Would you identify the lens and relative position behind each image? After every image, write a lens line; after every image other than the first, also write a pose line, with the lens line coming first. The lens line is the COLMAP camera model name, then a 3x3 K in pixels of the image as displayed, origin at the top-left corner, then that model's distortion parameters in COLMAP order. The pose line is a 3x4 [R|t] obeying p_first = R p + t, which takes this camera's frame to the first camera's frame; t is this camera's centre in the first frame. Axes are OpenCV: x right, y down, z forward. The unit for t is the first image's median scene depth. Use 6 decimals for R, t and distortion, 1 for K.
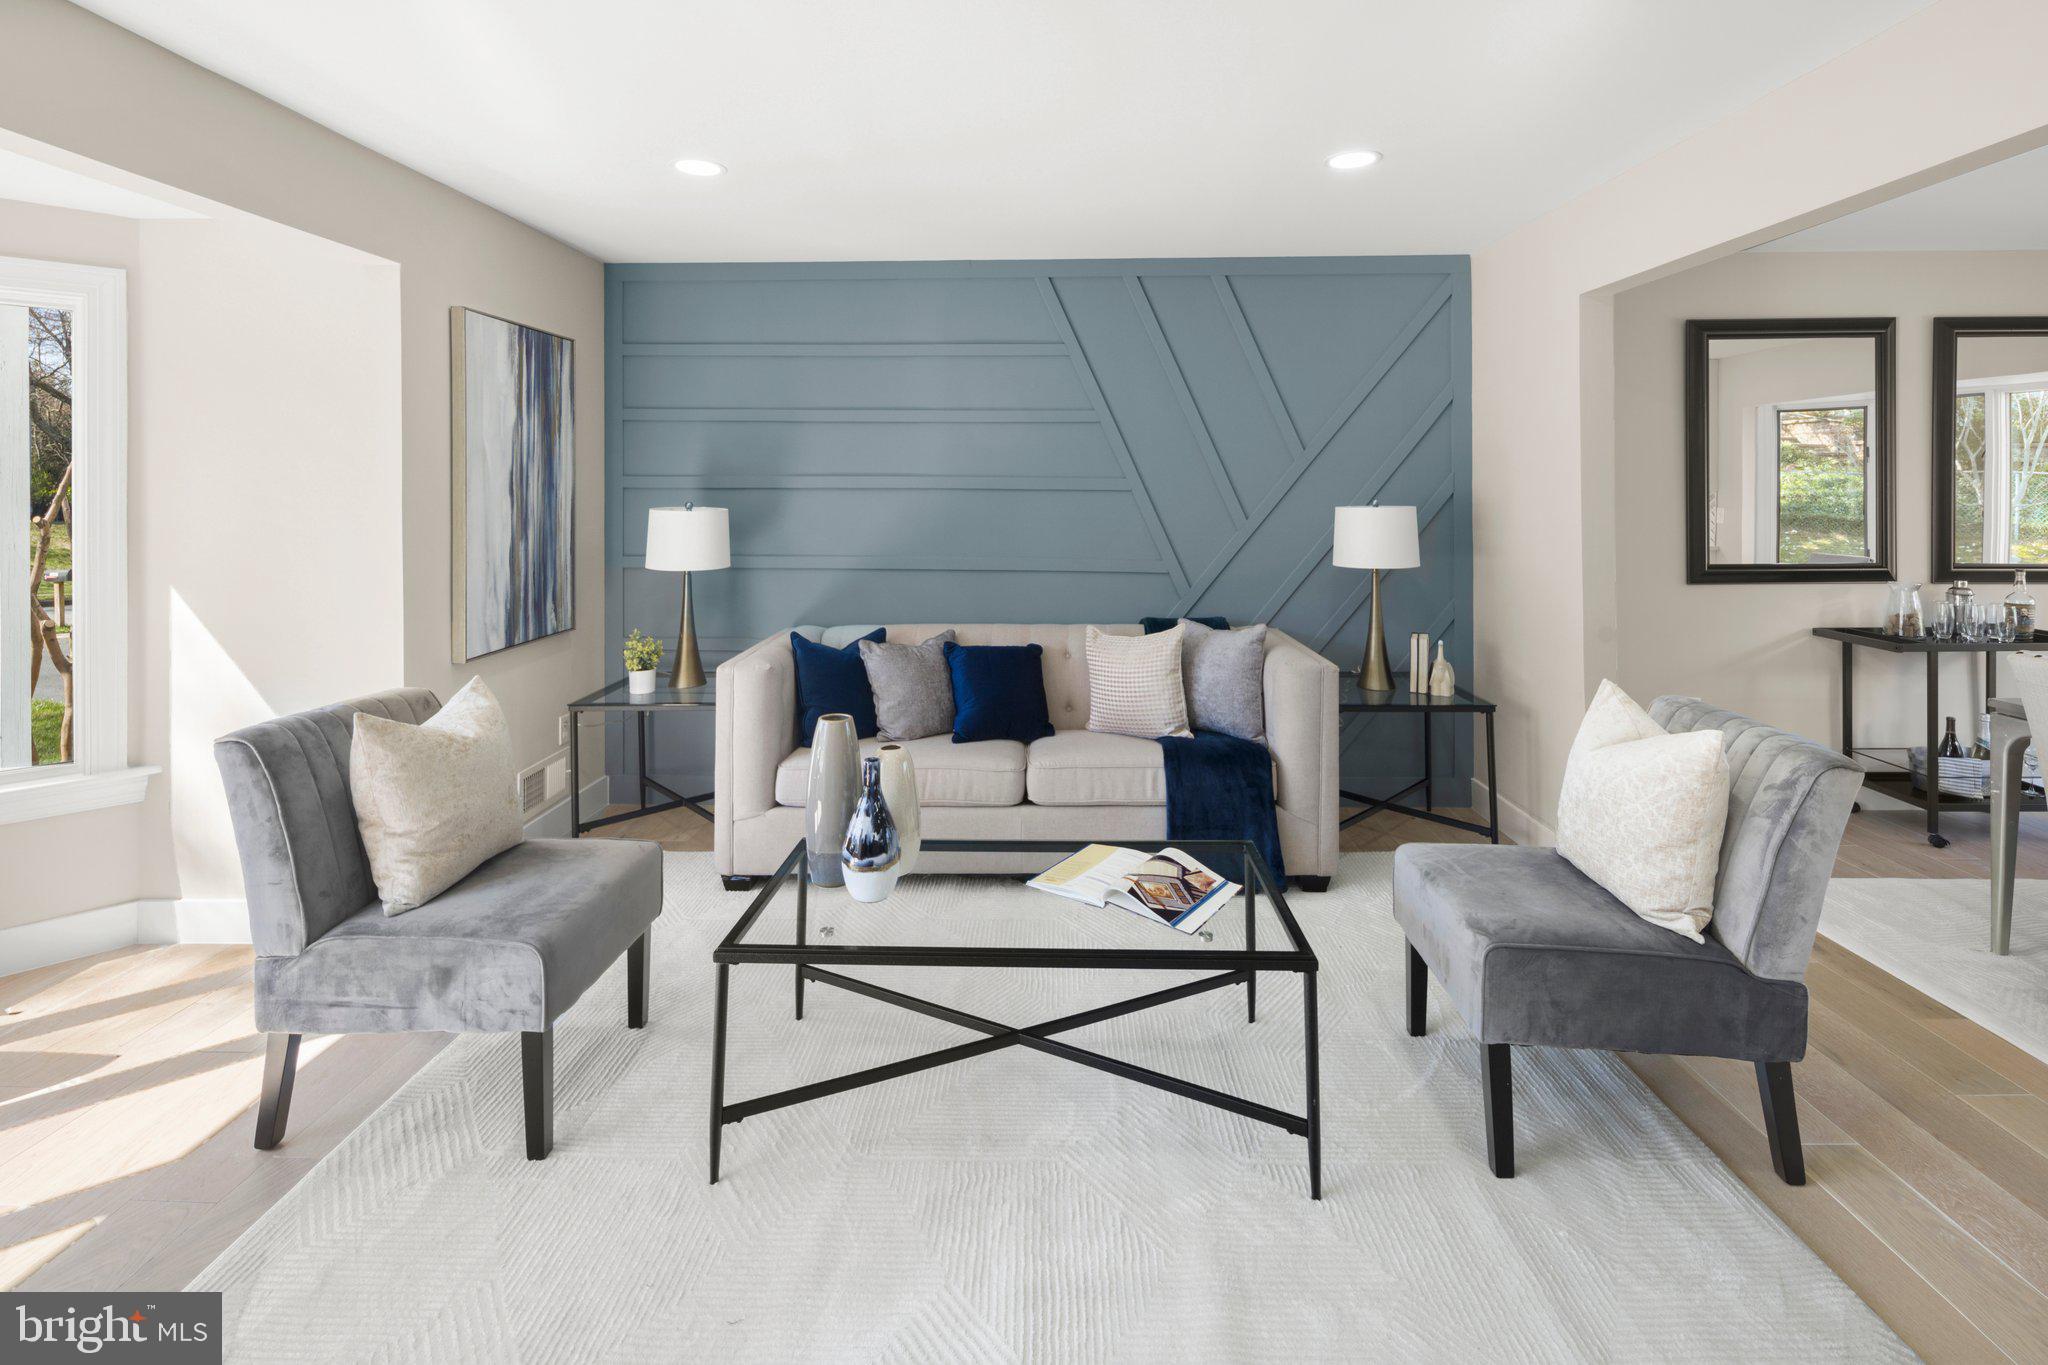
lens RADIAL K [[906.9, 0, 1032.5], [0, 906.9, 489.7], [0, 0, 1]] dist [0.002349, -0.000798]
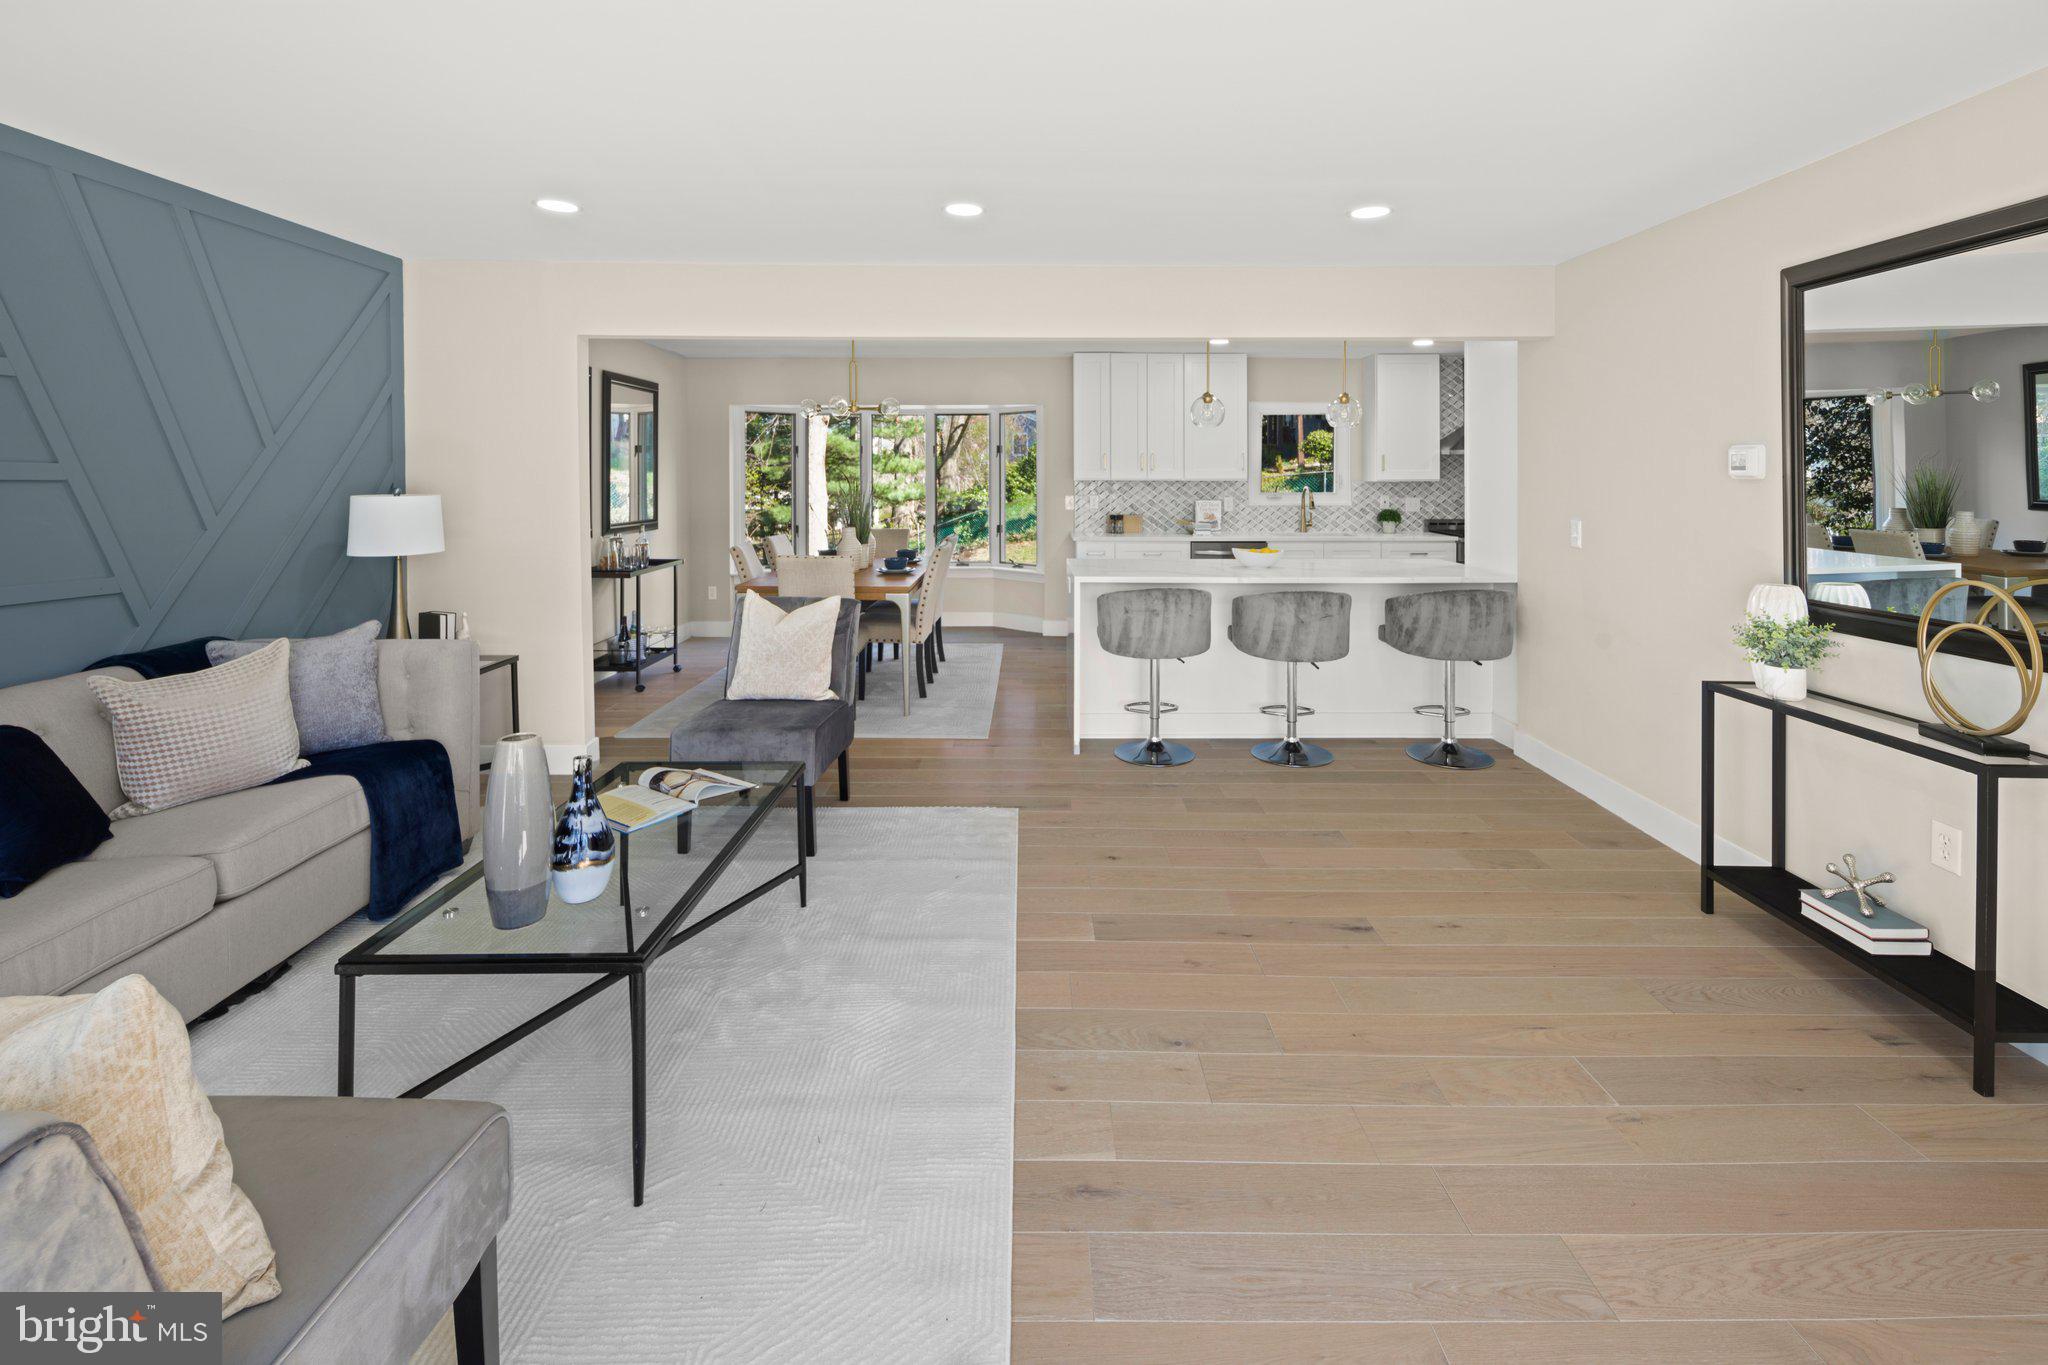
lens RADIAL K [[896.8, 0, 1038.8], [0, 896.8, 482.2], [0, 0, 1]] dist [0.001605, -0.000465]
pose [[-0.028045, -0.006505, 0.999585, -0.671383], [0.001017, 0.999978, 0.006536, -0.002724], [-0.999606, 0.001200, -0.028038, 0.310681]]
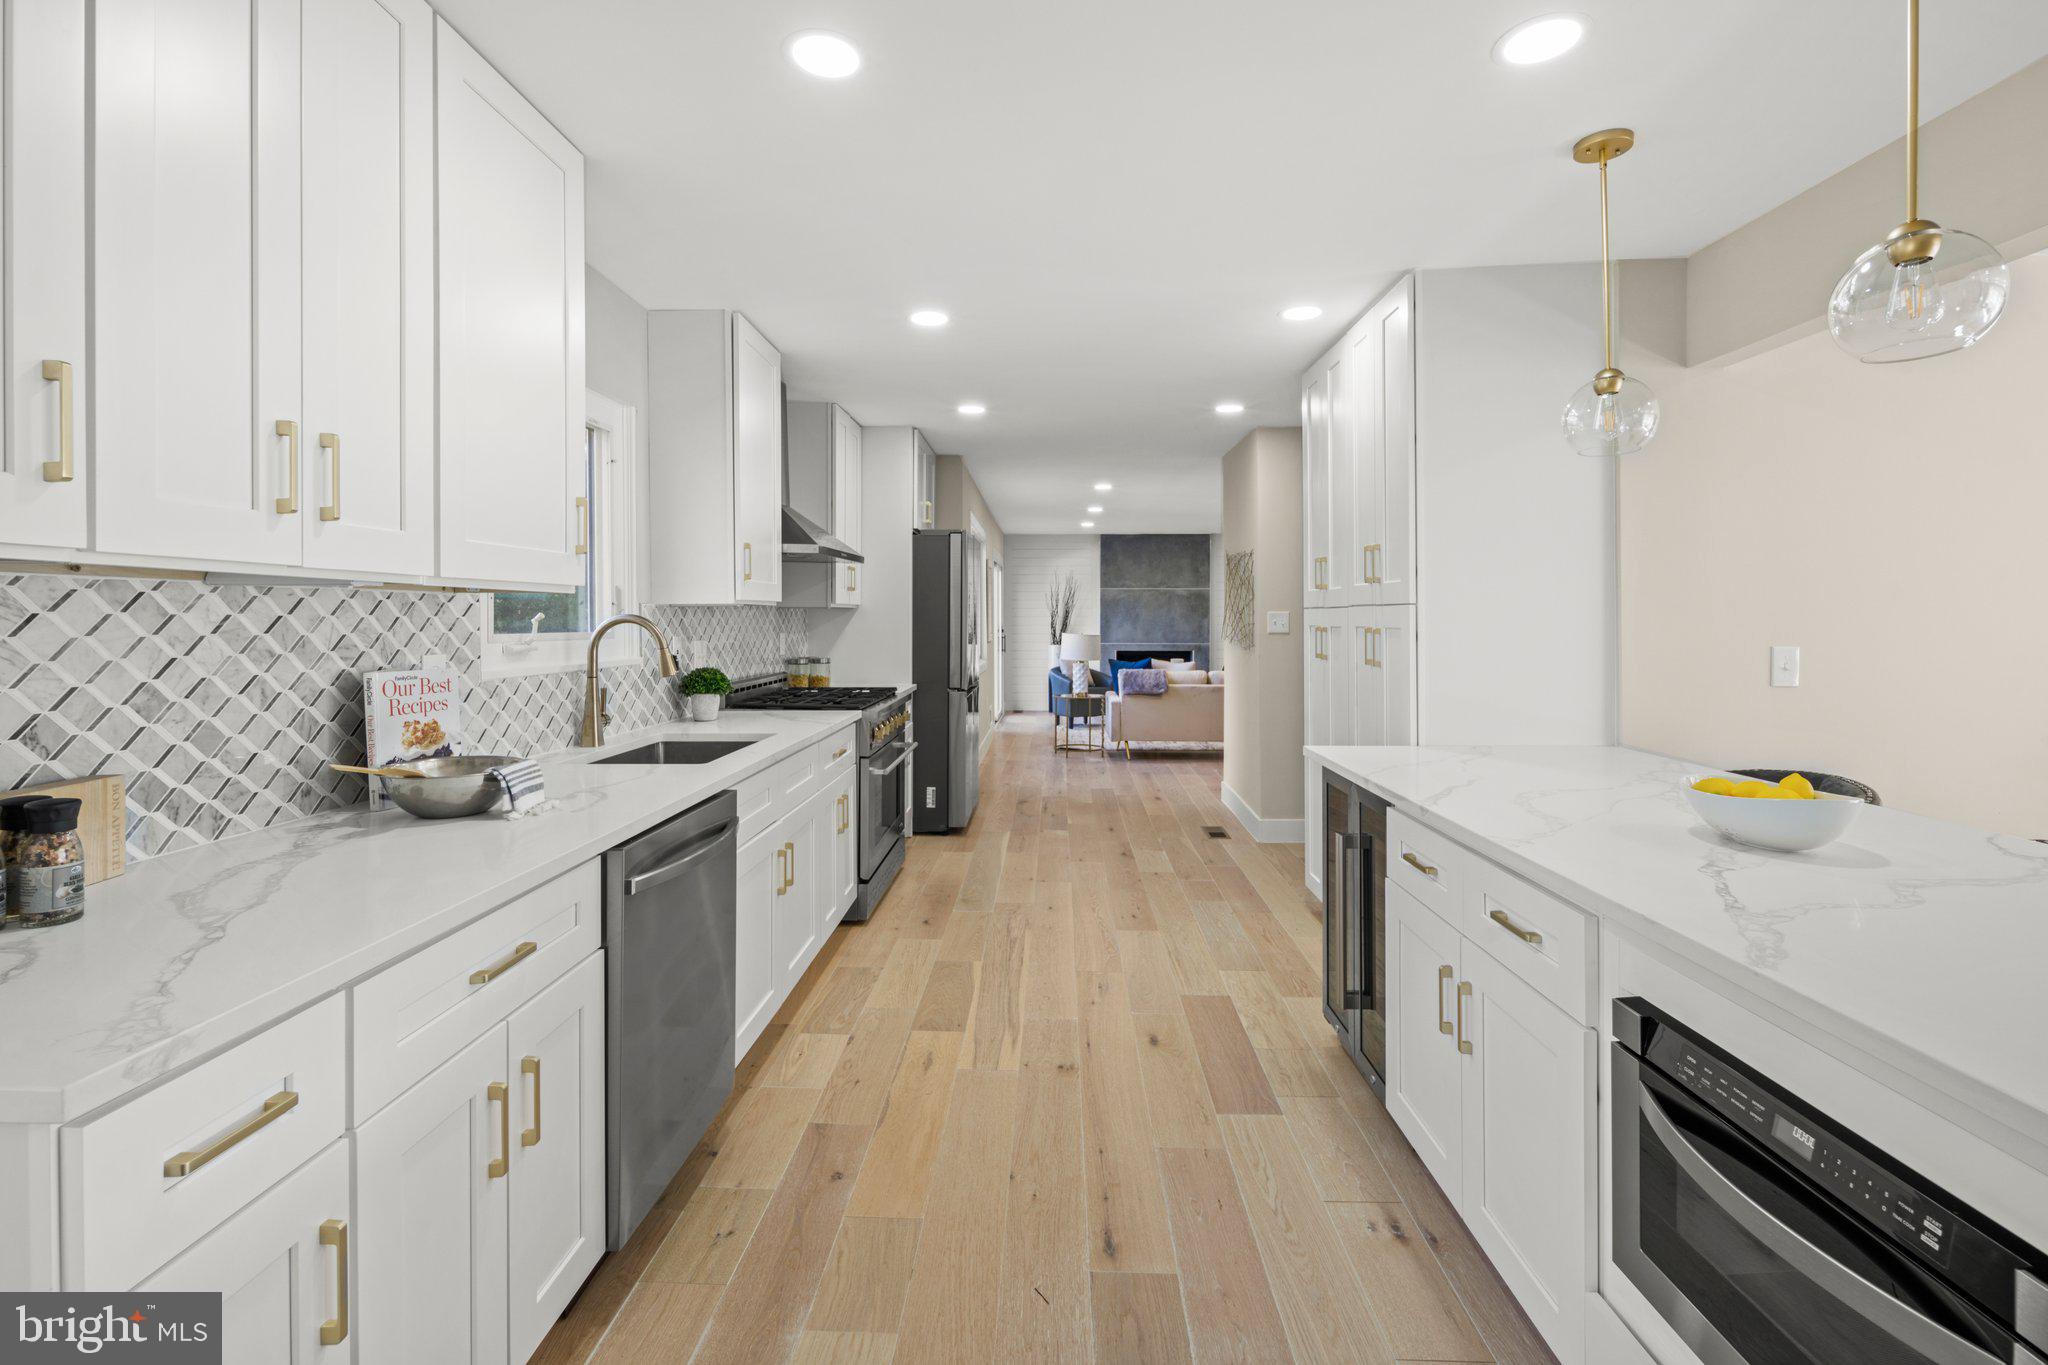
lens RADIAL K [[910.3, 0, 1028.7], [0, 910.3, 621.1], [0, 0, 1]] dist [0.000127, -0.000629]
pose [[-0.999969, 0.003804, 0.006823, 1.115439], [0.003821, 0.999990, 0.002431, 0.026797], [-0.006813, 0.002457, -0.999974, 0.382777]]
